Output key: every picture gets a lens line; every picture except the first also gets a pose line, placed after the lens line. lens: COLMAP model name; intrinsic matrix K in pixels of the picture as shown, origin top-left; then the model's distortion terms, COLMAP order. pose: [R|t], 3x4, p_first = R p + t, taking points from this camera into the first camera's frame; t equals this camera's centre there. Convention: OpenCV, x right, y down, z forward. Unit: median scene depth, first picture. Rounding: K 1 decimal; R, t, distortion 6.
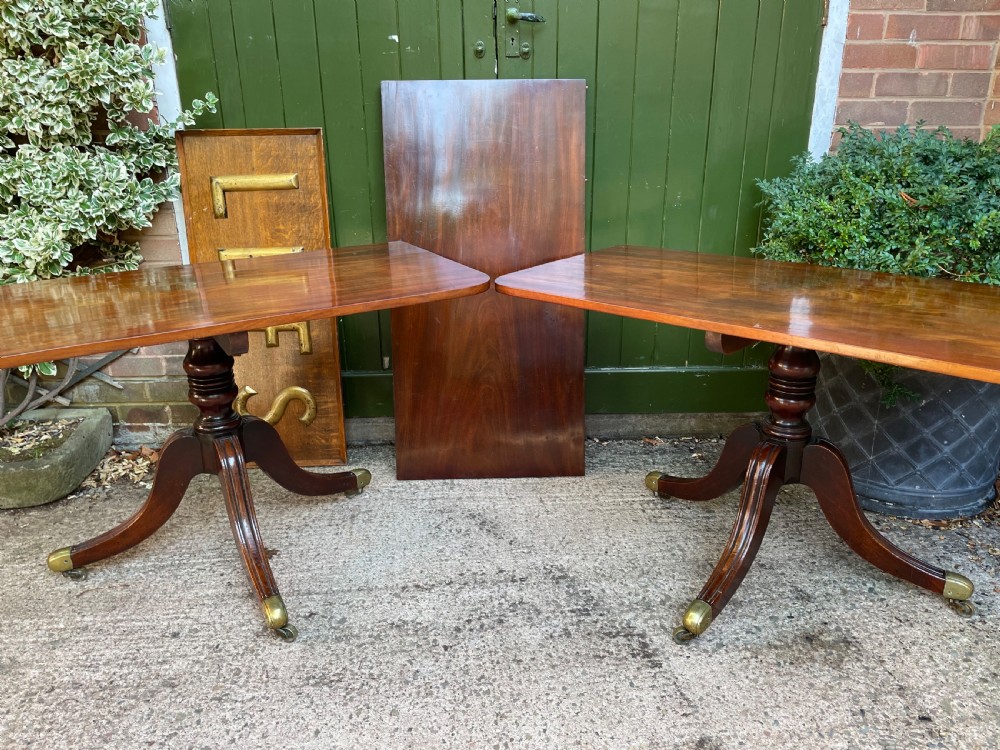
lens RADIAL K [[759.4, 0, 501.1], [0, 759.4, 370.7], [0, 0, 1]] dist [0.082266, -0.111708]
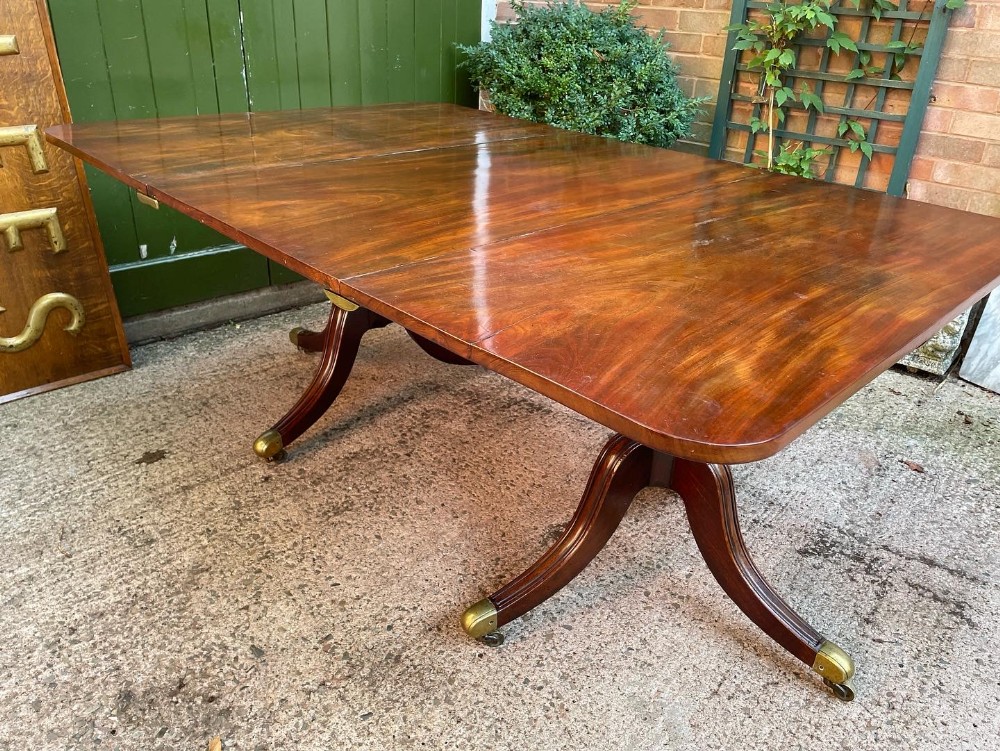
lens RADIAL K [[759.4, 0, 512.2], [0, 759.4, 365.5], [0, 0, 1]] dist [0.082266, -0.111708]
pose [[0.753164, -0.252783, 0.607325, -0.549472], [0.170559, 0.966689, 0.190843, 0.027744], [-0.635337, -0.040151, 0.771190, -0.001556]]
